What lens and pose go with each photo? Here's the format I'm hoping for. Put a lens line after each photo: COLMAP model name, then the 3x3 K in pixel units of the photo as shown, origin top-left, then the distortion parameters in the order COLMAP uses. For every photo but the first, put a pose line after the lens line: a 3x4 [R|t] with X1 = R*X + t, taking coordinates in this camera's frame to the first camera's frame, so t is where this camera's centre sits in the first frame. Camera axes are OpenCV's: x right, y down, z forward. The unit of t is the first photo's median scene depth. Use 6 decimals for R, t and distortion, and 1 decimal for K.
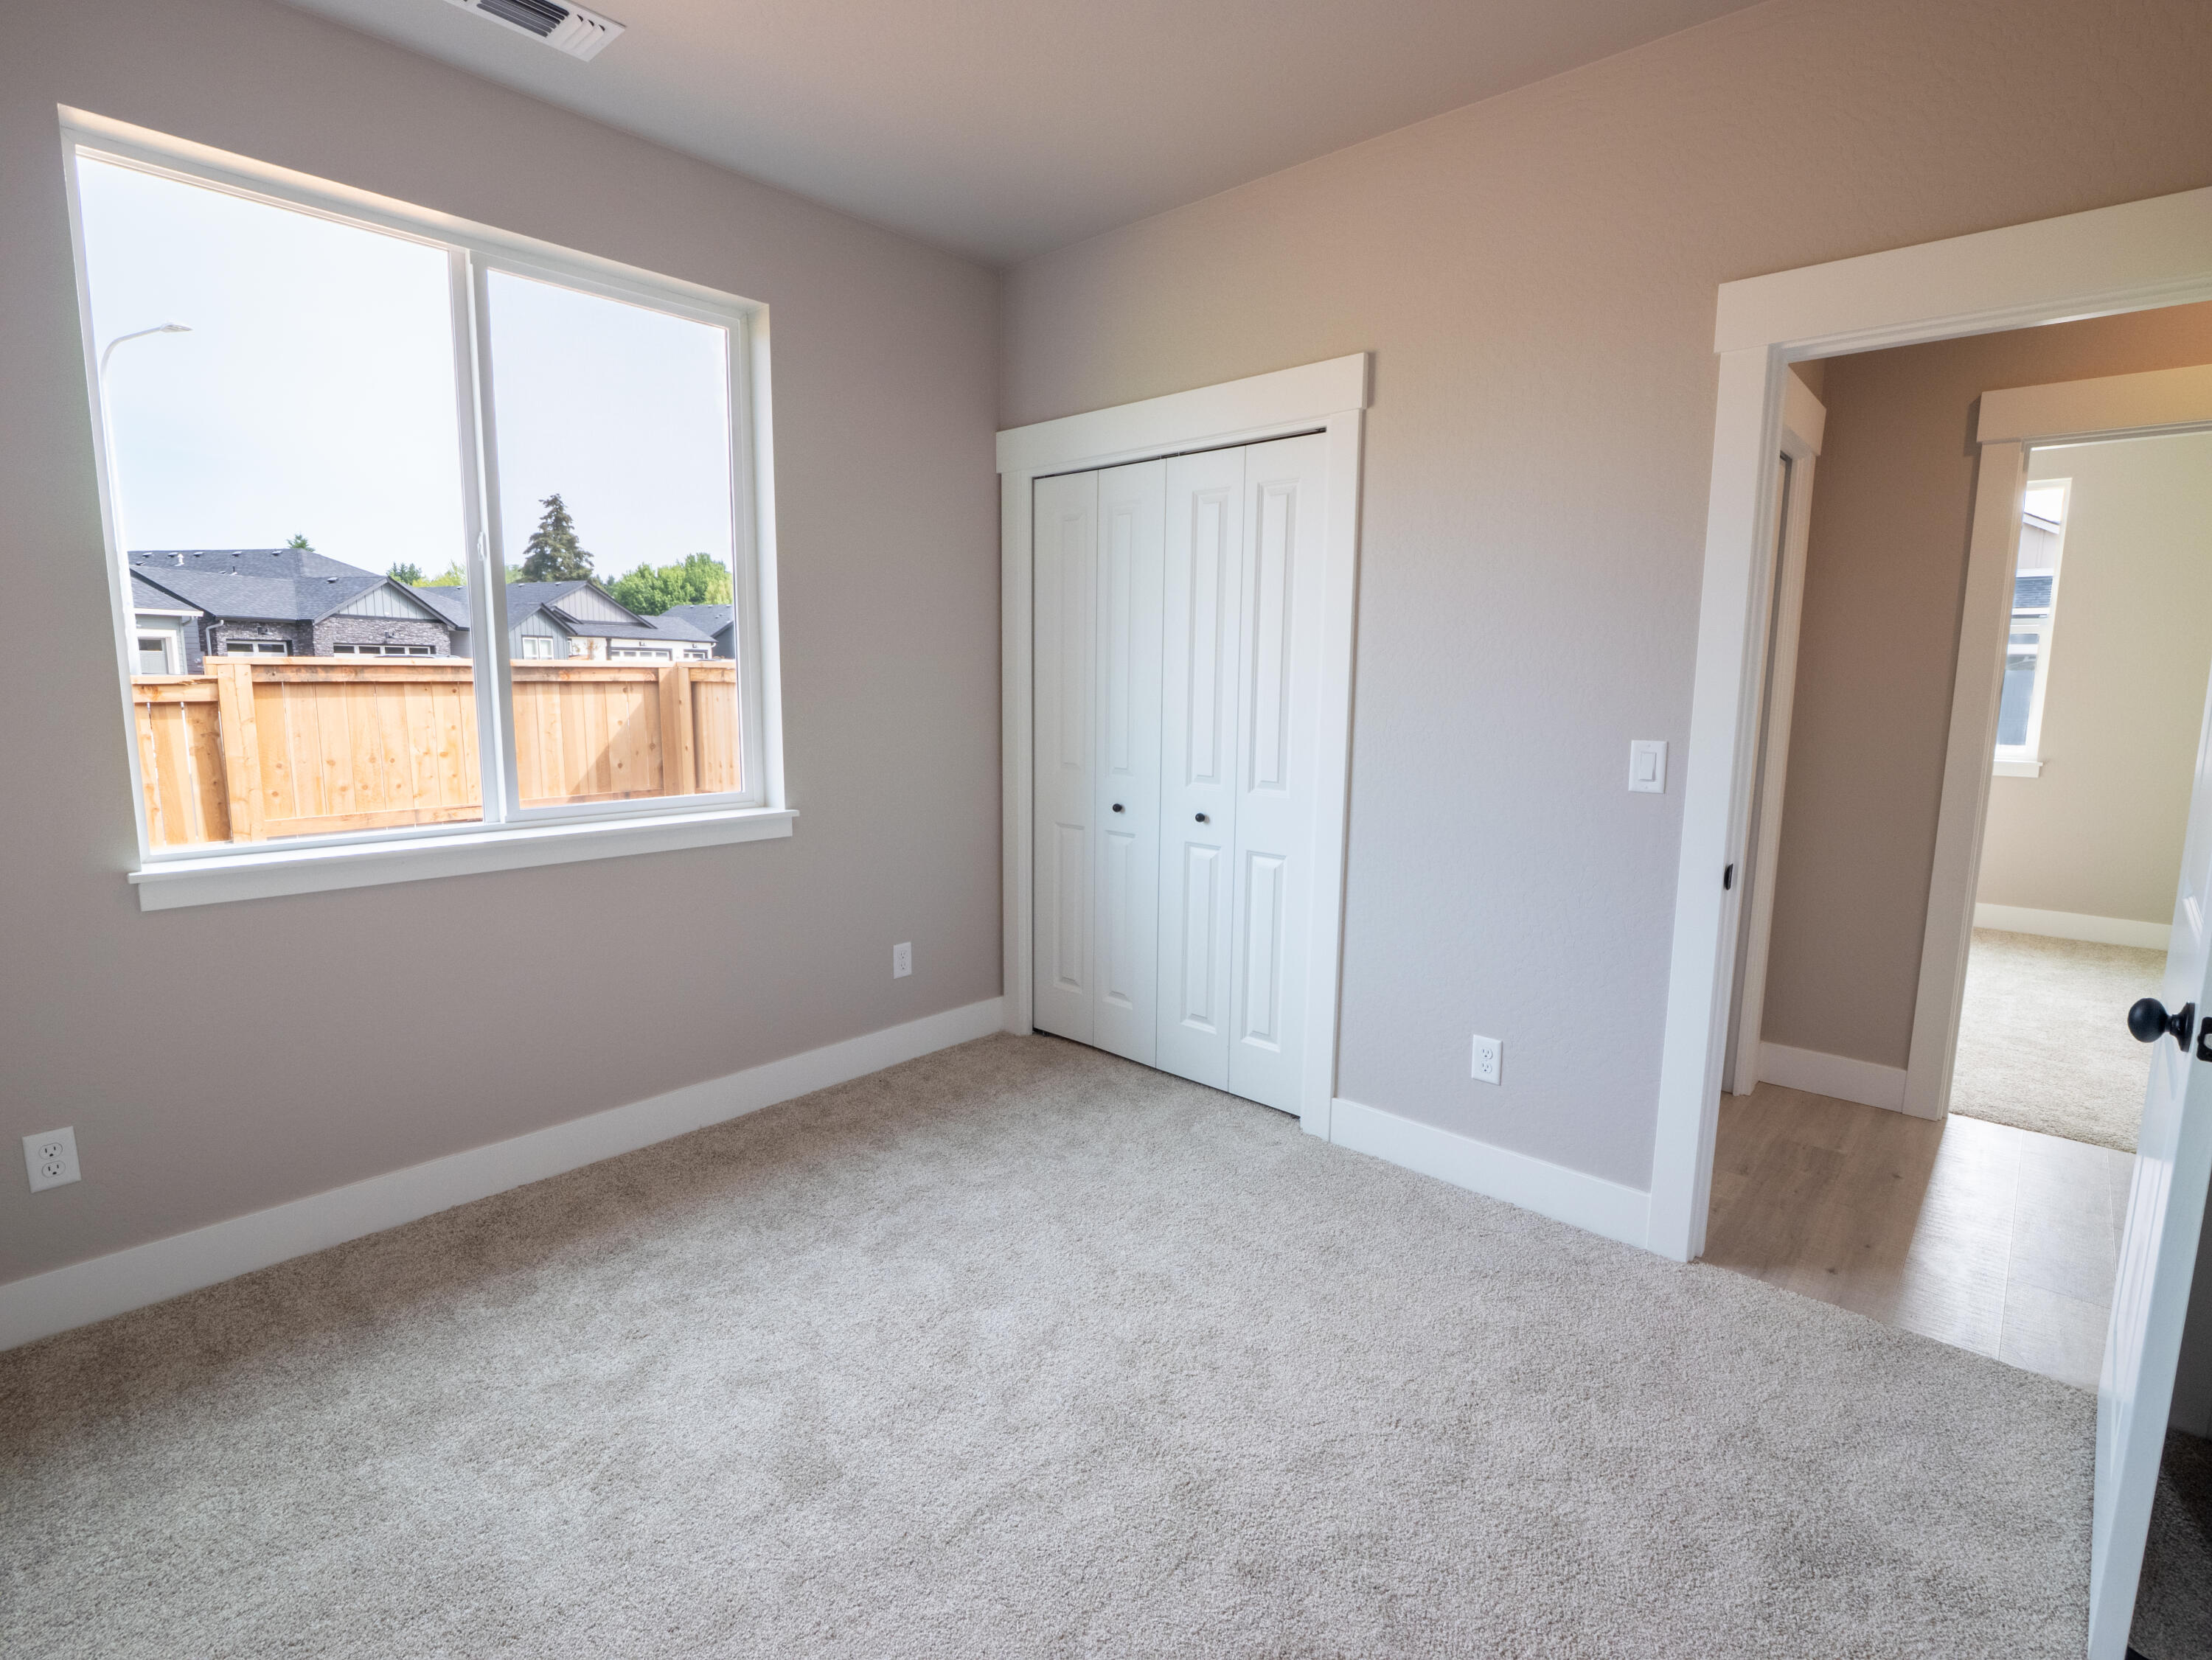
lens RADIAL K [[1069.0, 0, 1102.5], [0, 1069.0, 822.8], [0, 0, 1]] dist [-0.012788, -0.001361]
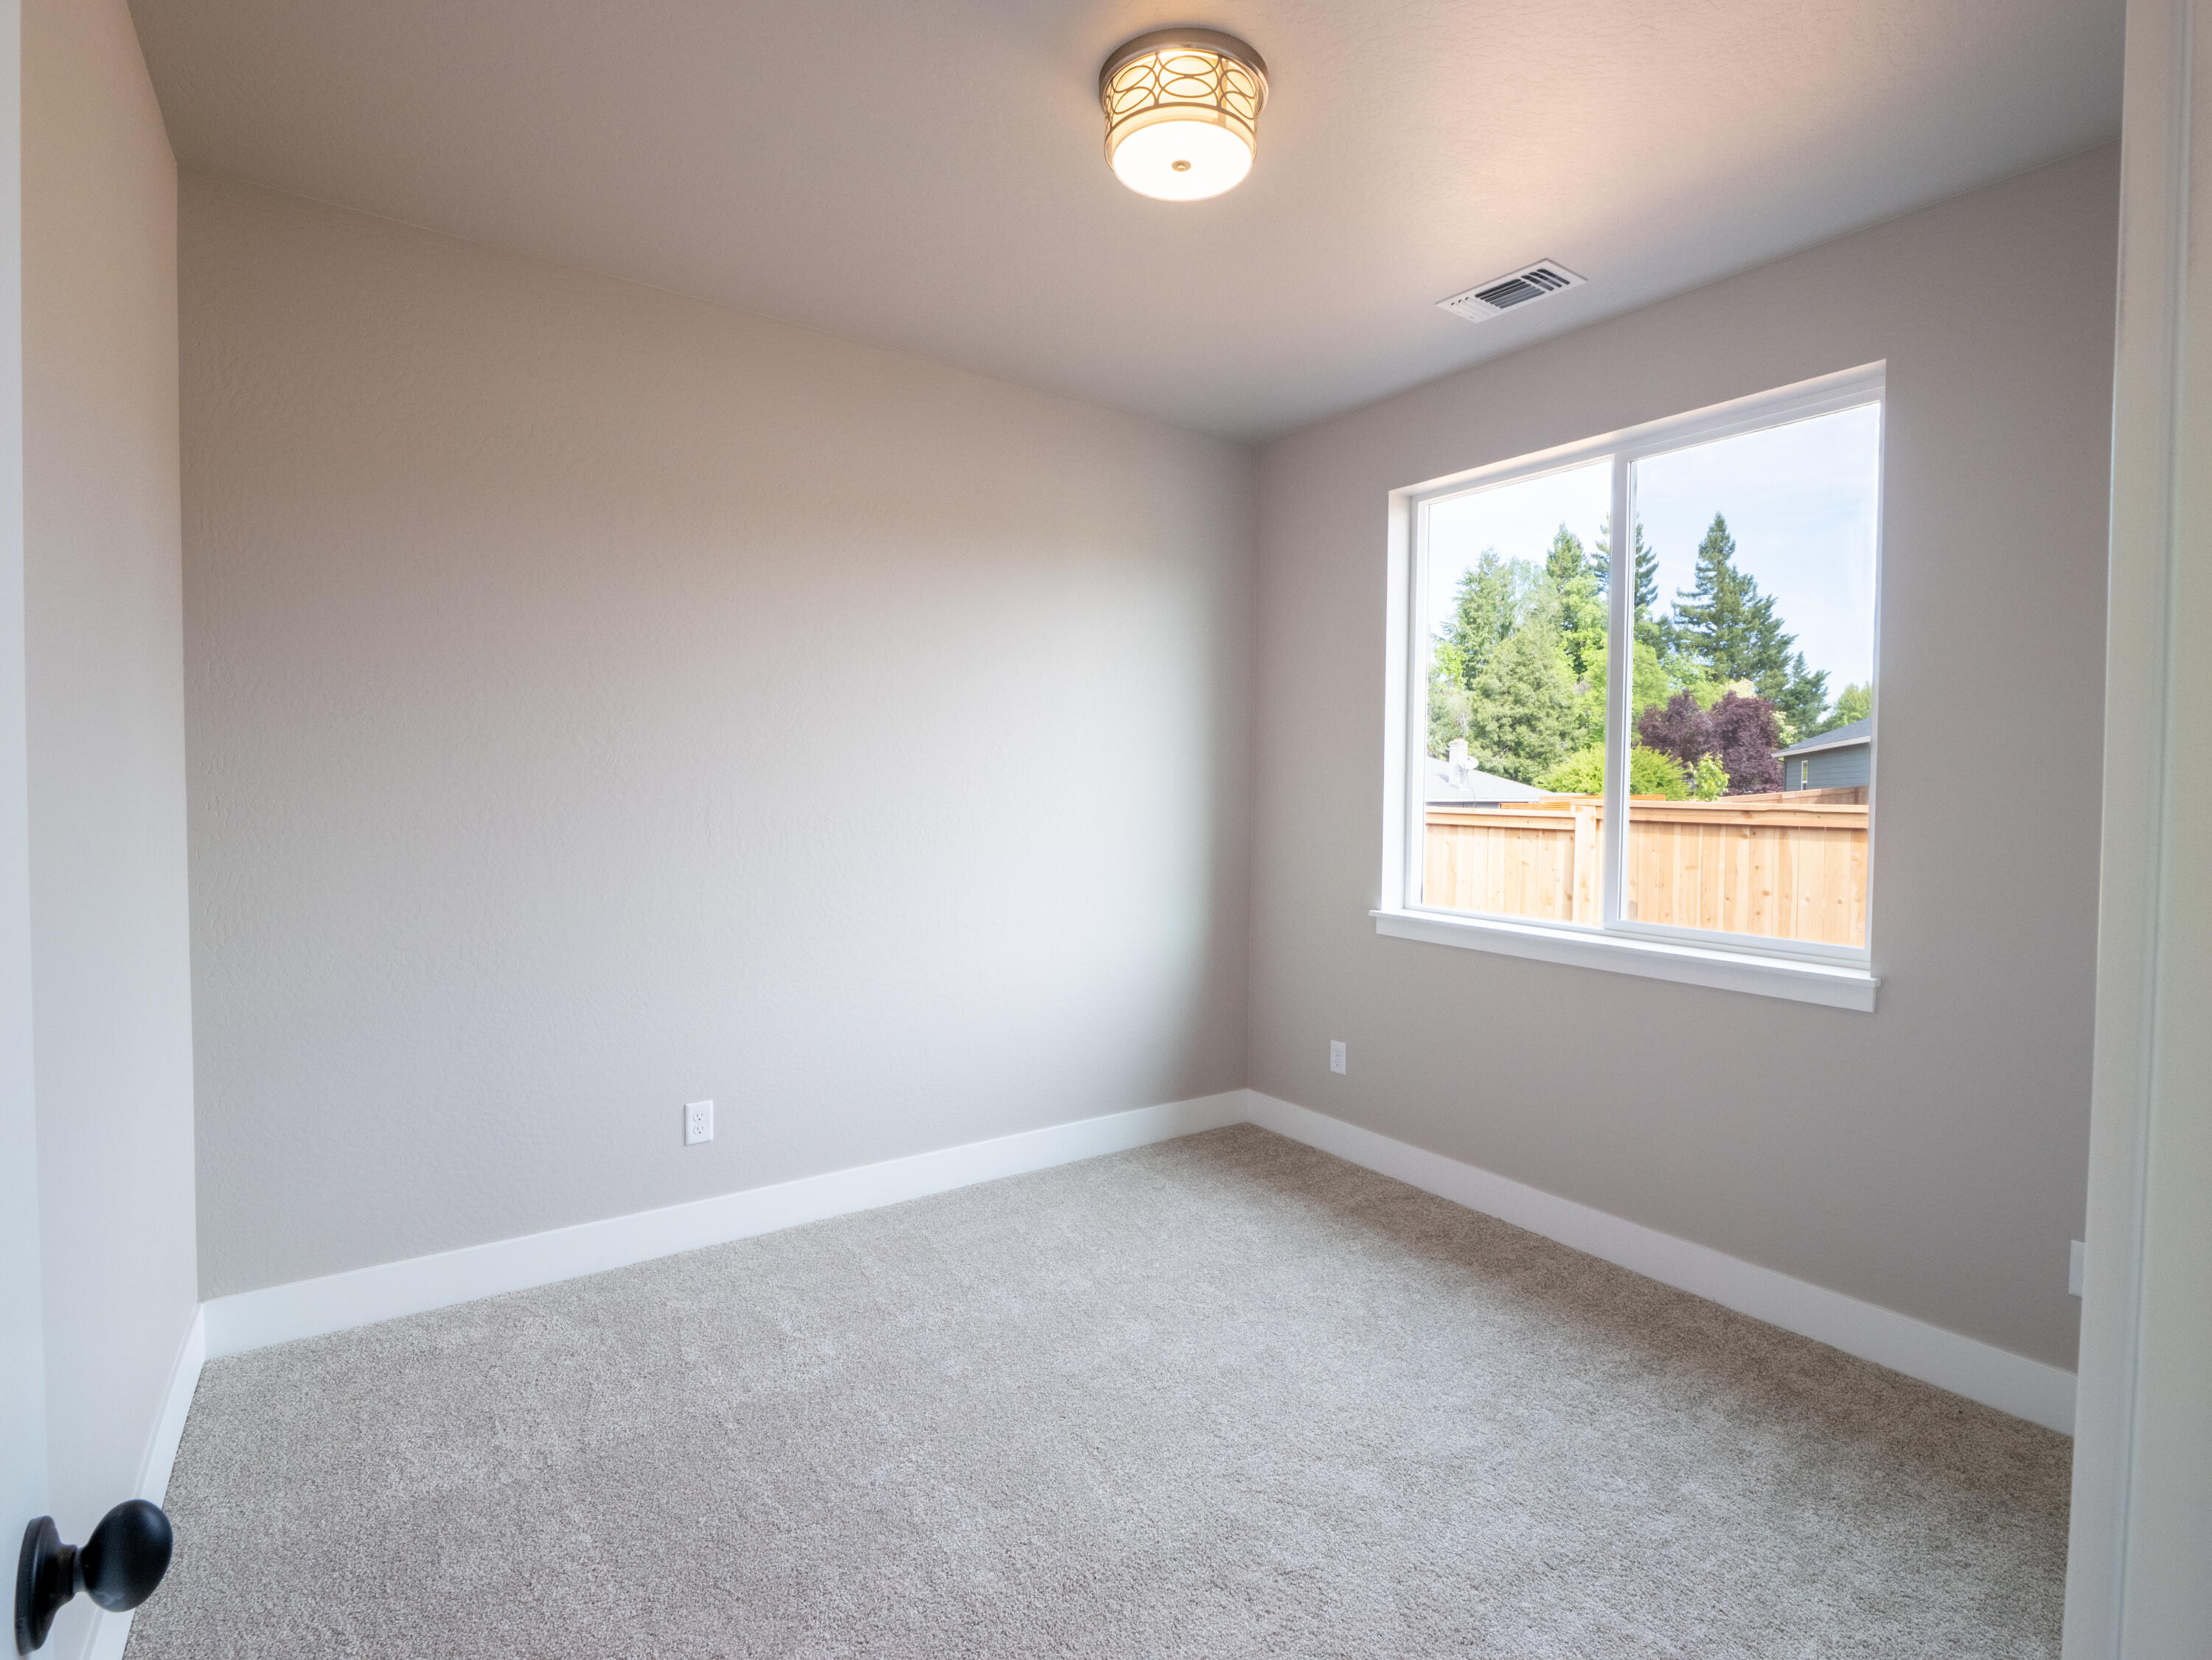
lens RADIAL K [[1069.0, 0, 1102.5], [0, 1069.0, 822.8], [0, 0, 1]] dist [-0.012788, -0.001361]
pose [[-0.219613, 0.026067, -0.975239, 0.725463], [-0.149691, 0.986905, 0.060088, -0.108886], [0.964035, 0.159180, -0.212835, 0.756047]]
